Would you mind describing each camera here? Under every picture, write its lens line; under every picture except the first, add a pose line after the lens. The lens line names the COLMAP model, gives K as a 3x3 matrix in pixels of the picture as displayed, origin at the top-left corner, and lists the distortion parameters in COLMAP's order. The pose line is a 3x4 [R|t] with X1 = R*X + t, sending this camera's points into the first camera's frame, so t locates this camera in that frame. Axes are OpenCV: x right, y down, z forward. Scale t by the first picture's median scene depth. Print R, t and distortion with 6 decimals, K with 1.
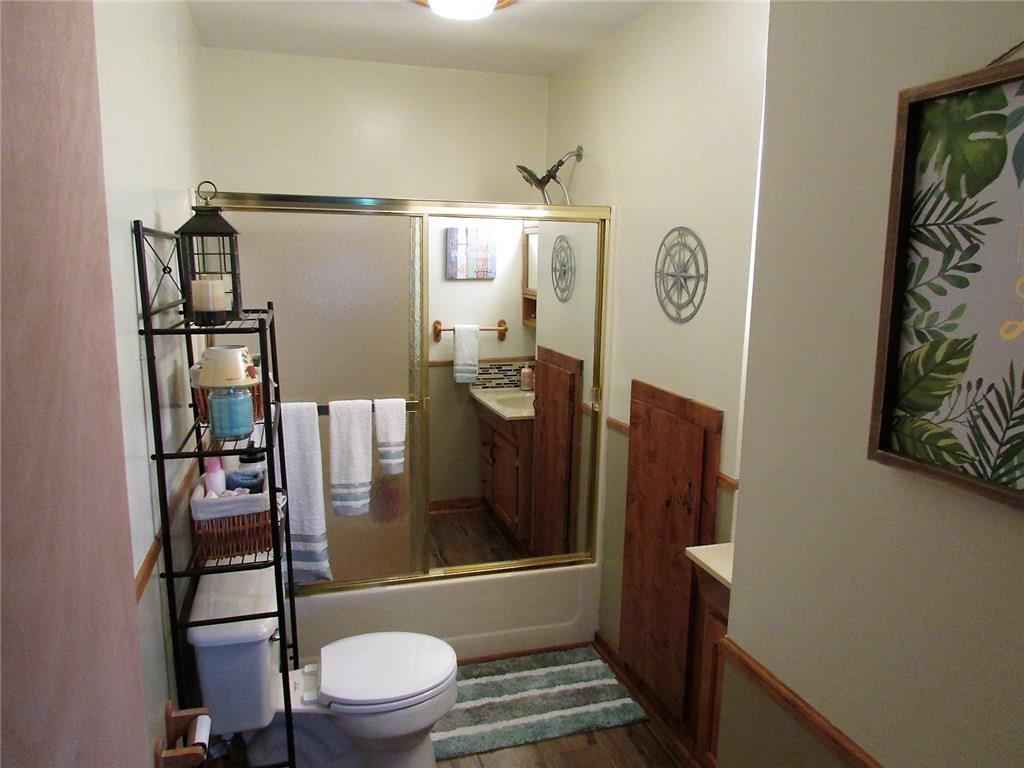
lens RADIAL K [[728.8, 0, 511.8], [0, 728.8, 384.5], [0, 0, 1]] dist [-0.027225, -0.002636]
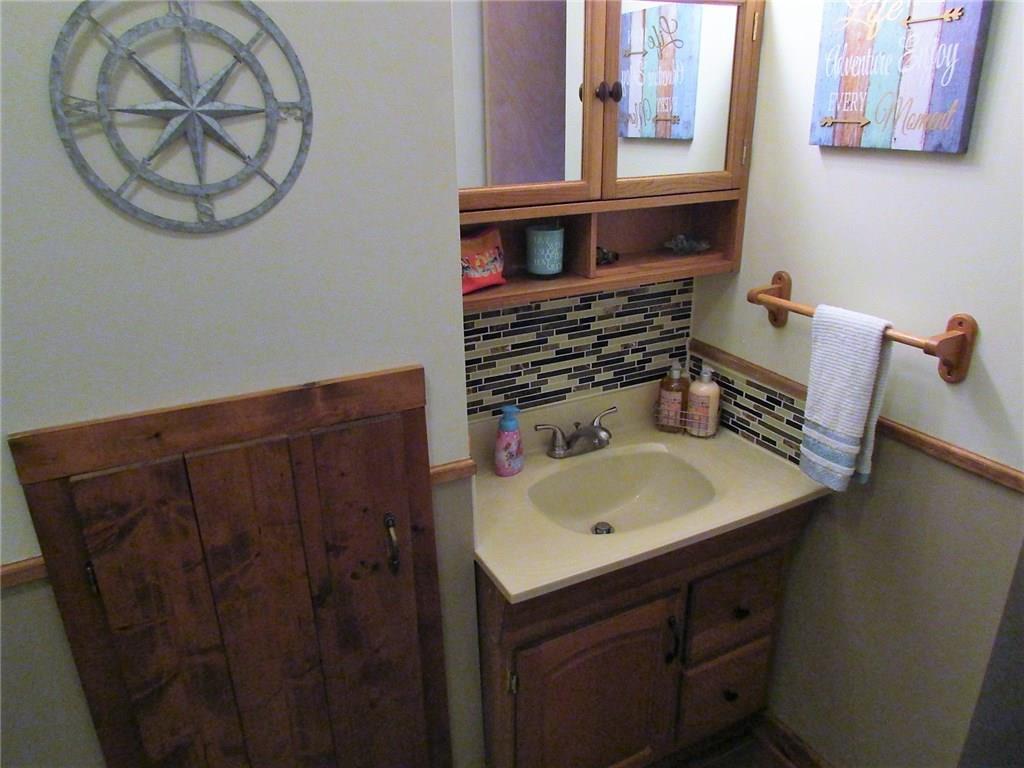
lens RADIAL K [[728.8, 0, 513.0], [0, 728.8, 389.3], [0, 0, 1]] dist [-0.027225, -0.002636]
pose [[-0.186289, -0.357581, 0.915113, -0.215352], [0.195536, 0.899292, 0.391204, -0.135787], [-0.962841, 0.251814, -0.097608, 0.920672]]
